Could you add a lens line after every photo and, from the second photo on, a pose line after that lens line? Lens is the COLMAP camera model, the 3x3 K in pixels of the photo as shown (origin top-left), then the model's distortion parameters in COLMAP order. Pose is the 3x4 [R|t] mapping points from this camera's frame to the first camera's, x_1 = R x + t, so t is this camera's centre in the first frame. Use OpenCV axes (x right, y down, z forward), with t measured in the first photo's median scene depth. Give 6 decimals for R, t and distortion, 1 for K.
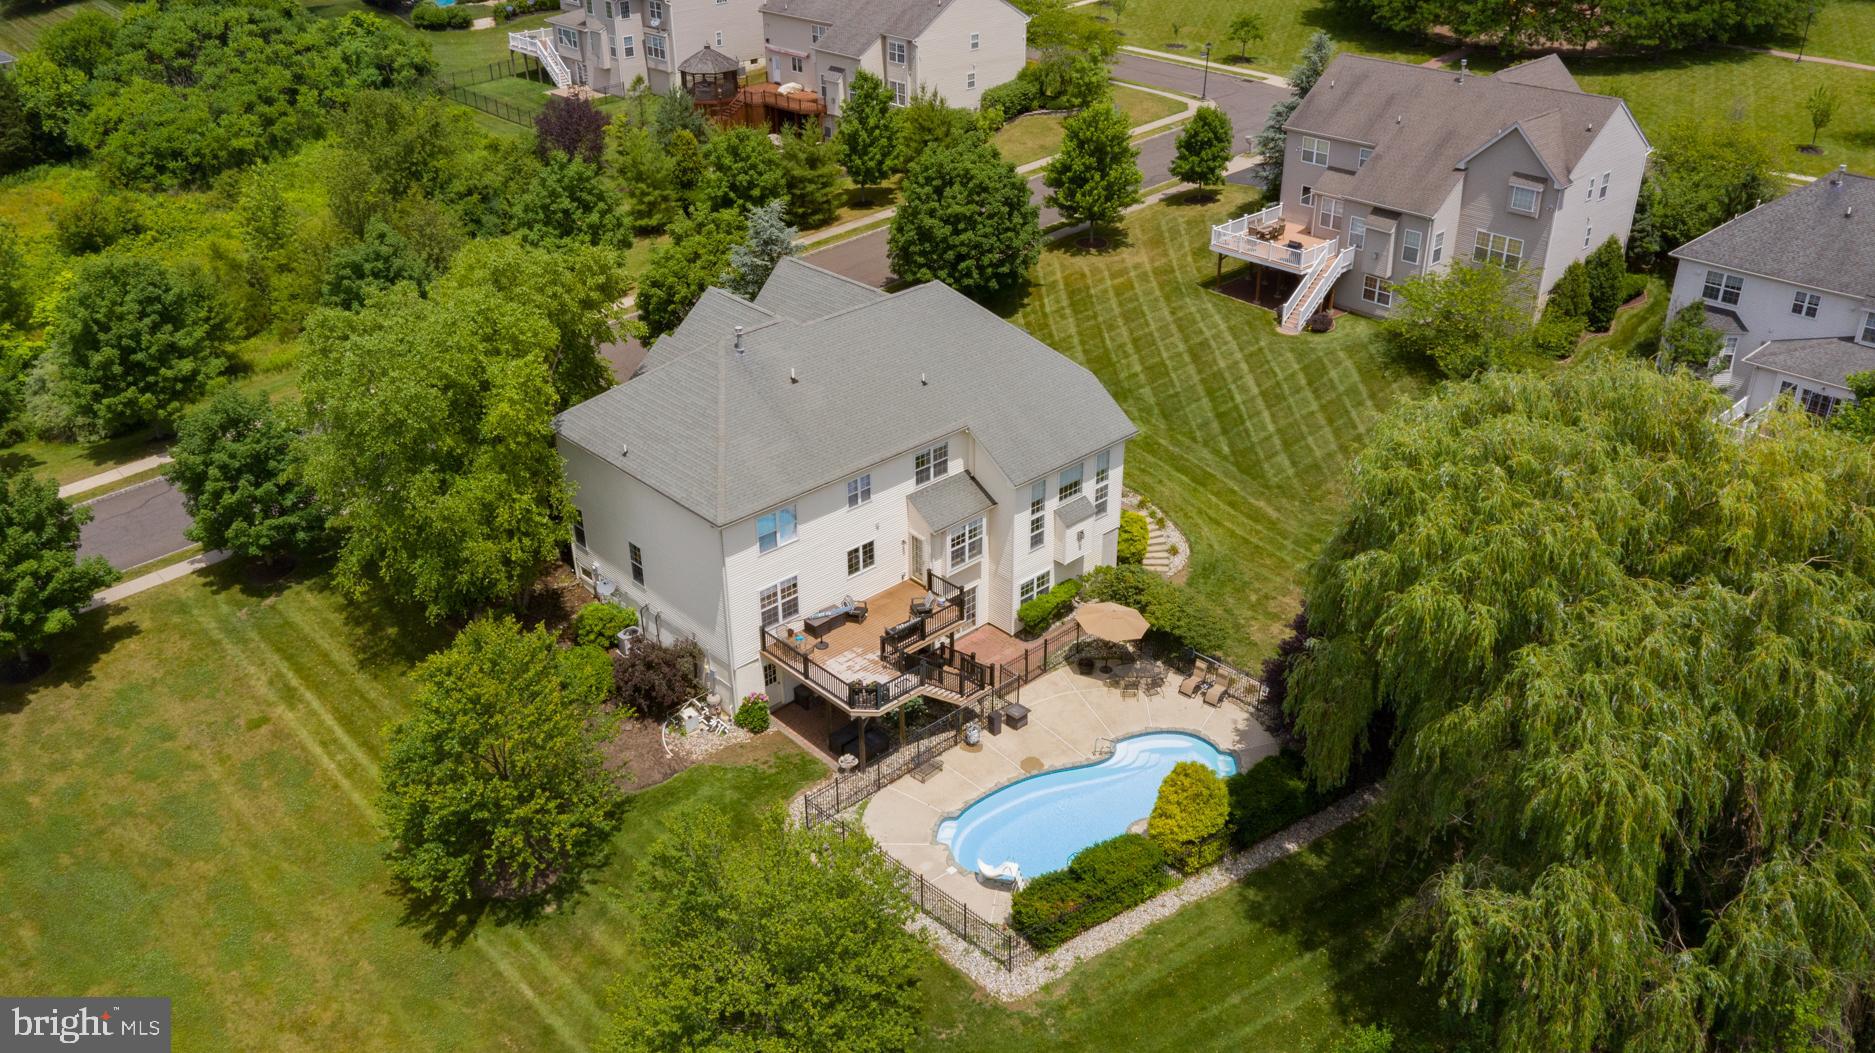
lens RADIAL K [[1506.1, 0, 930.6], [0, 1506.1, 527.1], [0, 0, 1]] dist [-0.005474, 0.005361]
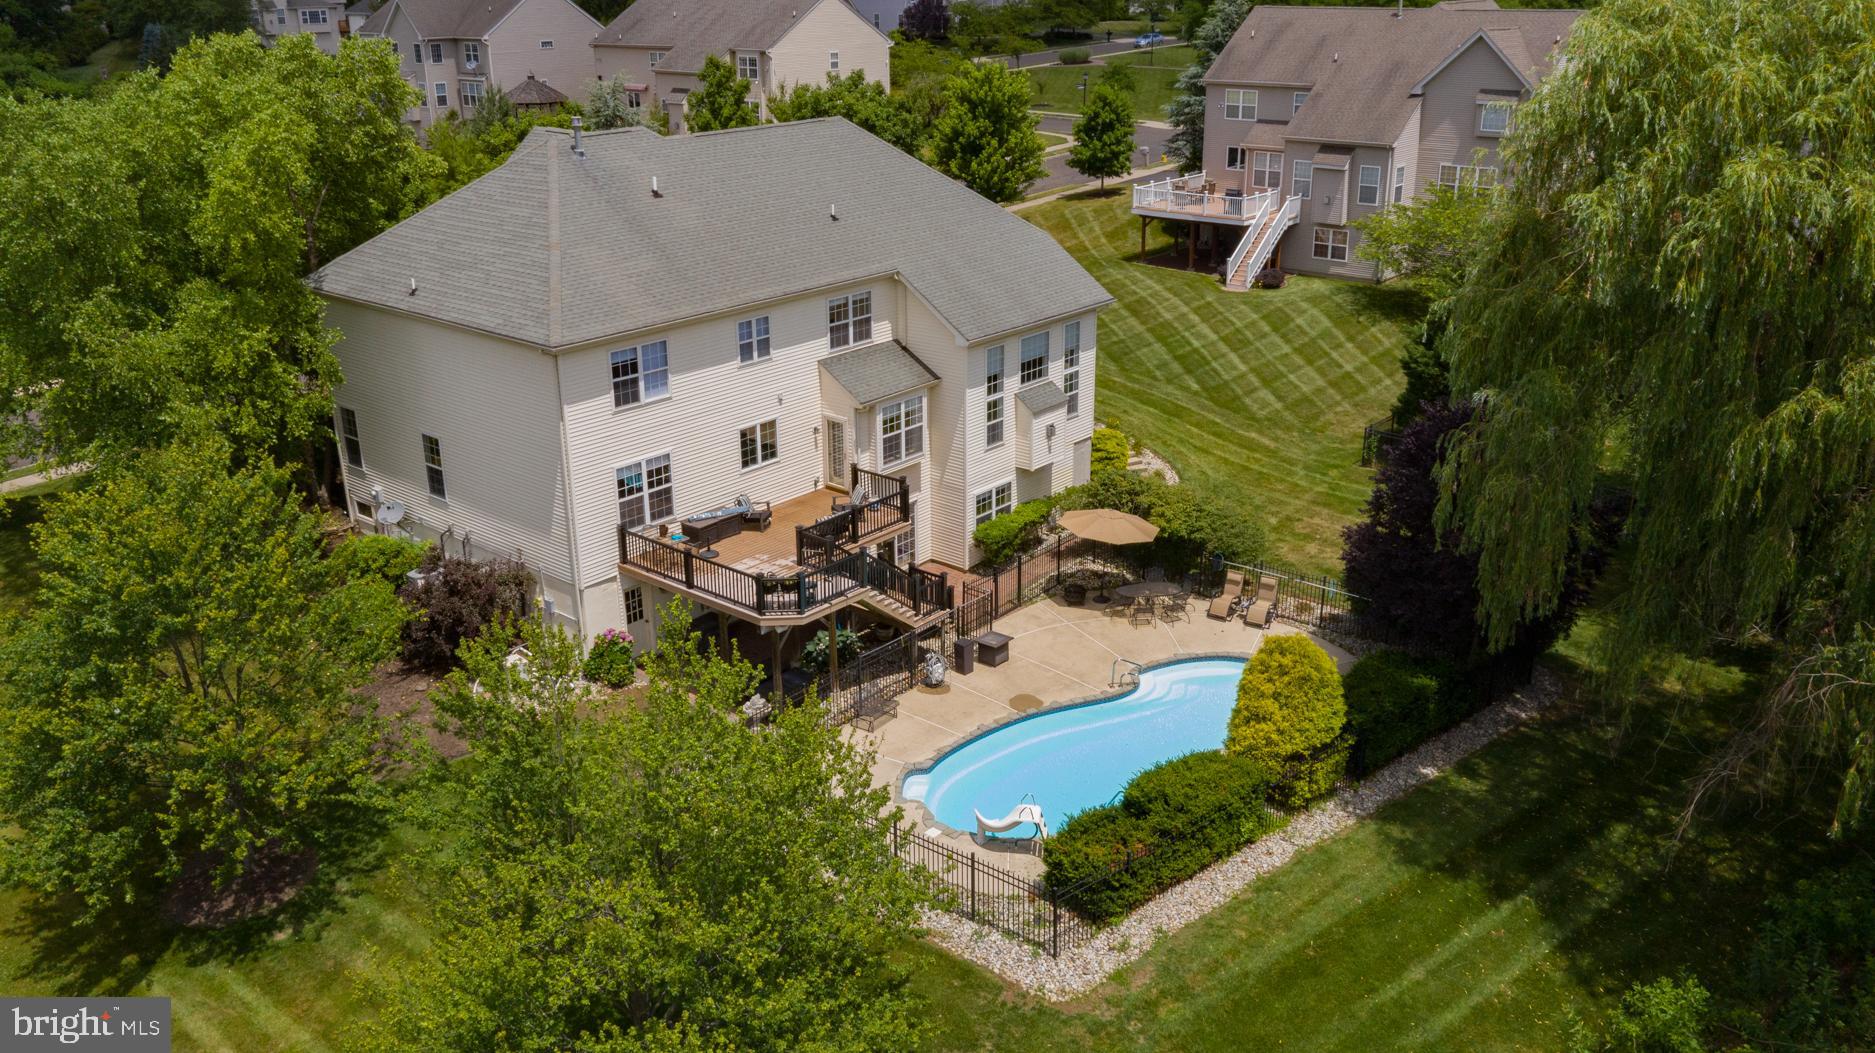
lens RADIAL K [[1506.1, 0, 929.0], [0, 1506.1, 519.6], [0, 0, 1]] dist [-0.005474, 0.005361]
pose [[0.993418, -0.040406, 0.107187, -0.045667], [0.055513, 0.988318, -0.141938, 0.166456], [-0.100199, 0.146954, 0.984055, 0.309572]]
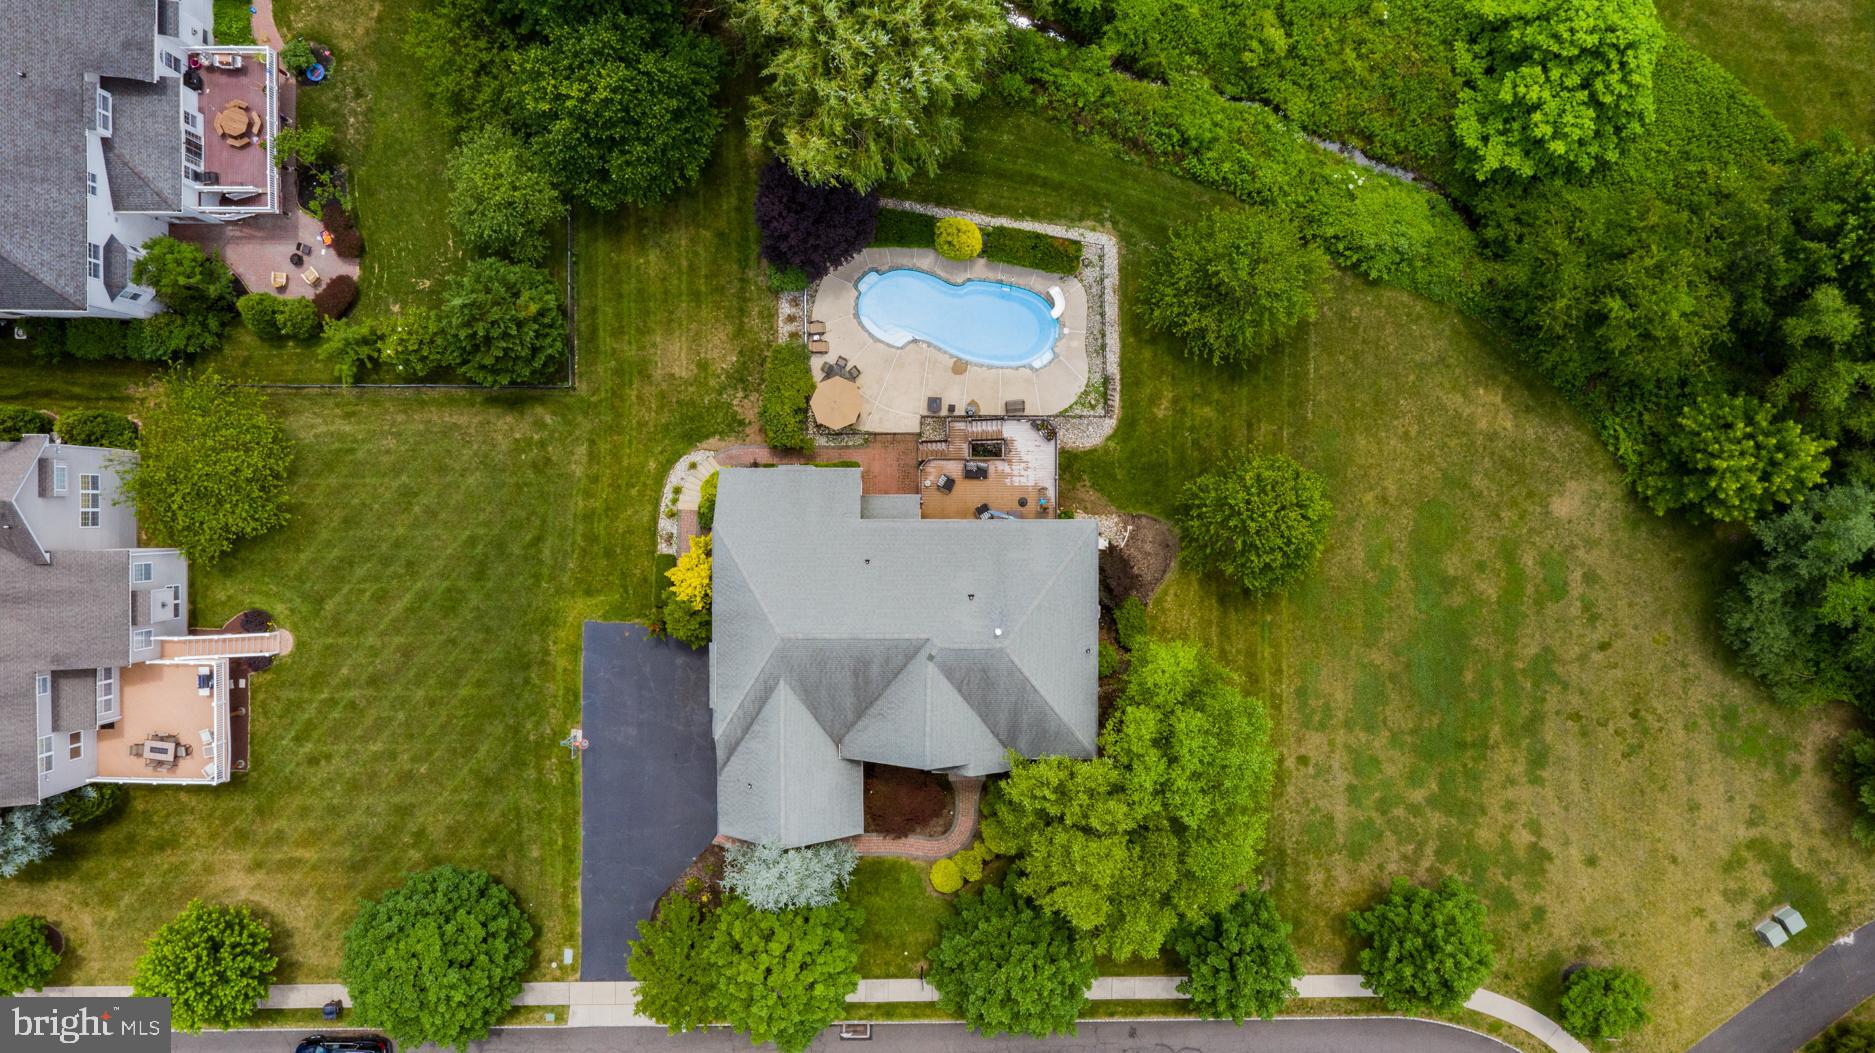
lens RADIAL K [[1506.1, 0, 930.8], [0, 1506.1, 522.2], [0, 0, 1]] dist [-0.005474, 0.005361]
pose [[-0.729483, -0.683969, 0.006413, -0.029916], [0.340724, -0.355235, 0.870468, -1.231512], [-0.593095, 0.637177, 0.492183, 0.347272]]
